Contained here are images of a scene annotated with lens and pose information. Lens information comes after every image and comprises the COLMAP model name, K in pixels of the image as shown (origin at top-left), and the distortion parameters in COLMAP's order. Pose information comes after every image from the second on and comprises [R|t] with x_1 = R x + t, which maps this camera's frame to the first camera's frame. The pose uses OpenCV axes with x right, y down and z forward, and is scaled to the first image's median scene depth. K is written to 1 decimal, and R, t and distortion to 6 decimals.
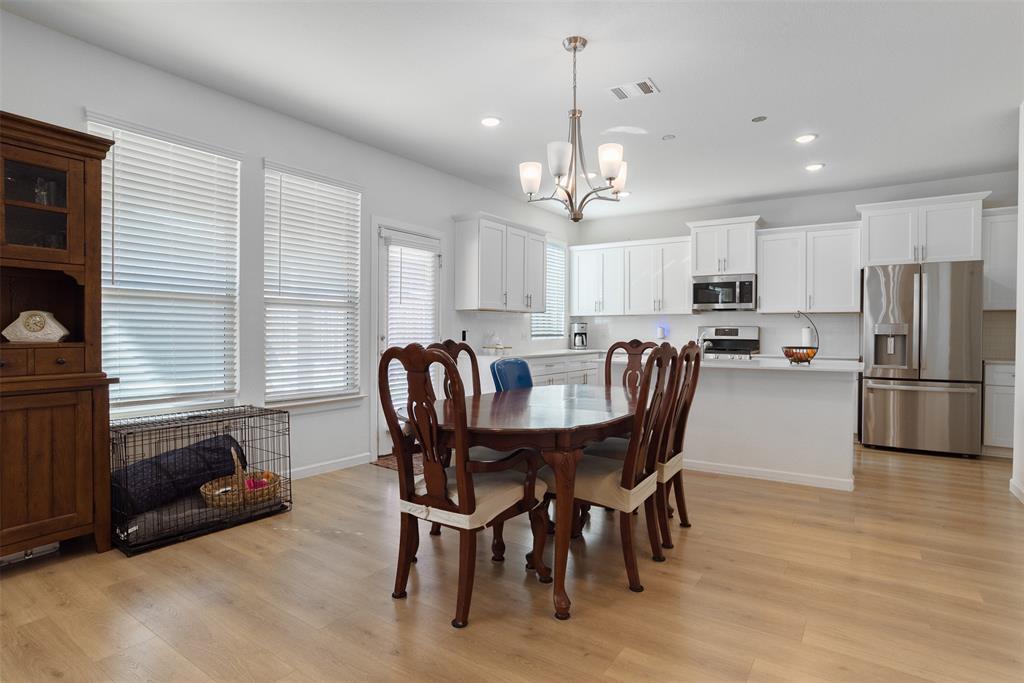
lens RADIAL K [[538.4, 0, 512.0], [0, 538.4, 341.5], [0, 0, 1]] dist [-0.055706, 0.040789]
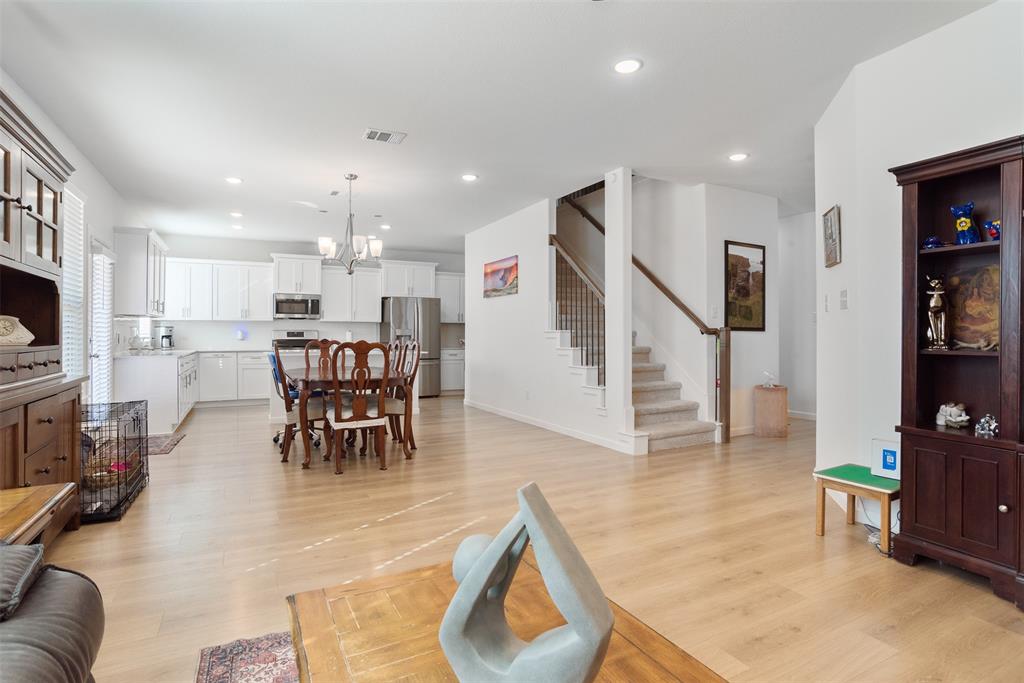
lens RADIAL K [[529.4, 0, 509.3], [0, 529.4, 325.1], [0, 0, 1]] dist [-0.043374, 0.000798]
pose [[0.476543, 0.011587, 0.879075, -0.570340], [0.018720, 0.999553, -0.023323, 0.000735], [-0.878952, 0.027571, 0.476113, -0.155068]]
